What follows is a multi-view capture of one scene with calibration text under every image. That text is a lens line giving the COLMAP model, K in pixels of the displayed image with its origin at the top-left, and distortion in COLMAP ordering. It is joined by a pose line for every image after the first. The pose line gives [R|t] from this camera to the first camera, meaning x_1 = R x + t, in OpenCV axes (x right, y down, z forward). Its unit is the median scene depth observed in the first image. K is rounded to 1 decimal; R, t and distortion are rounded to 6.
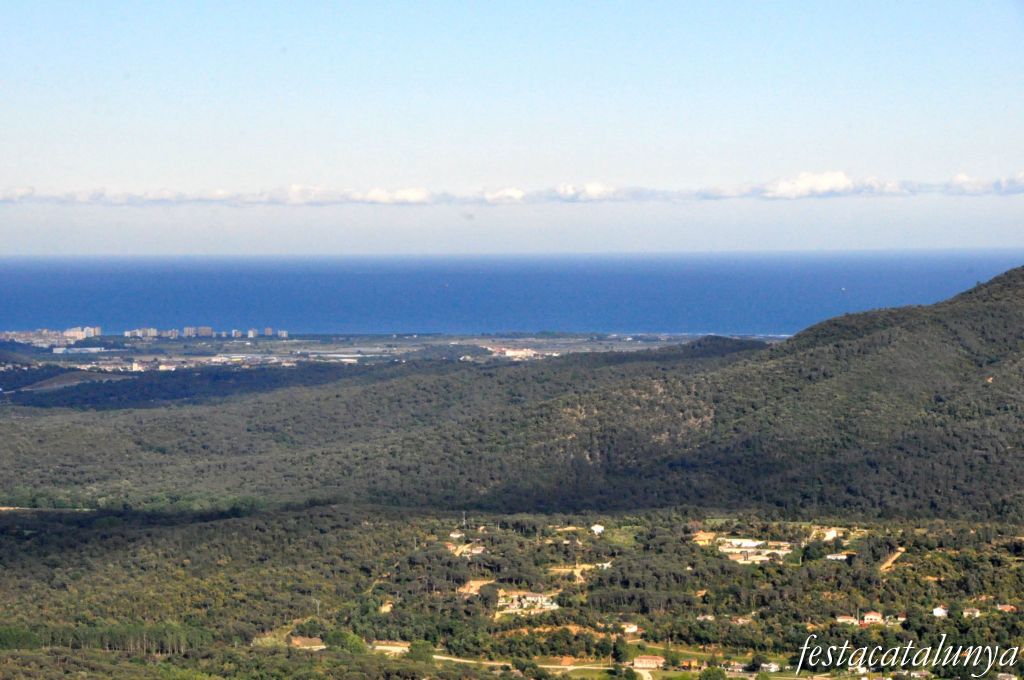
lens RADIAL K [[3588.8, 0, 507.6], [0, 3588.8, 343.6], [0, 0, 1]] dist [0.975891, 0.000000]
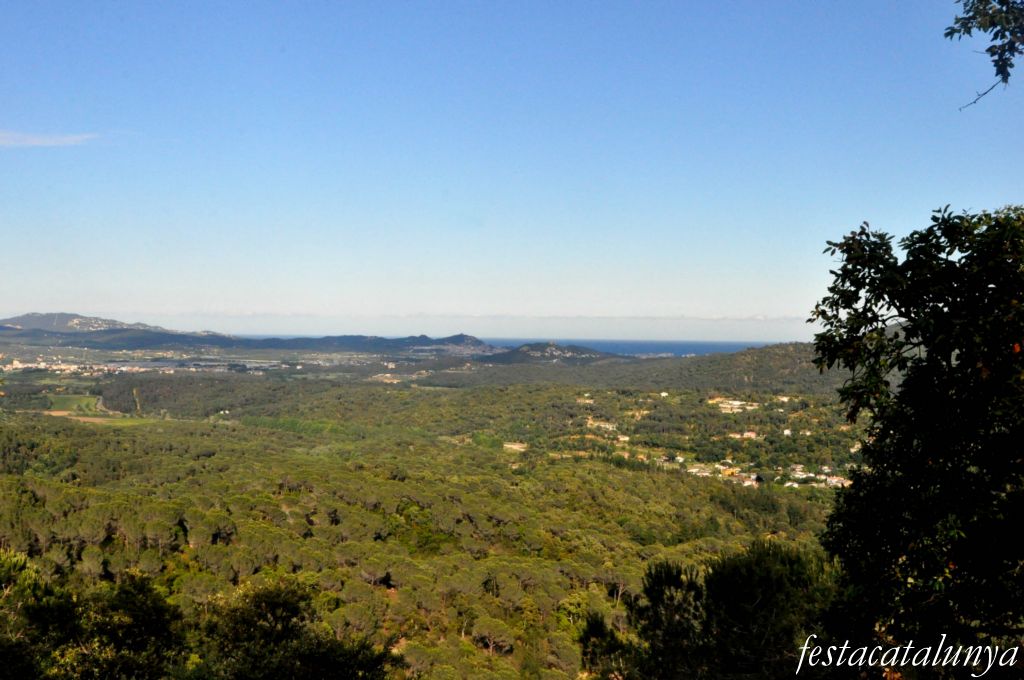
lens RADIAL K [[1339.8, 0, 507.8], [0, 1339.8, 344.2], [0, 0, 1]] dist [0.107380, 0.000000]
pose [[0.958054, 0.025278, -0.285470, 0.157898], [-0.032071, 0.999302, -0.019143, 0.044313], [0.284786, 0.027495, 0.958197, 0.329191]]
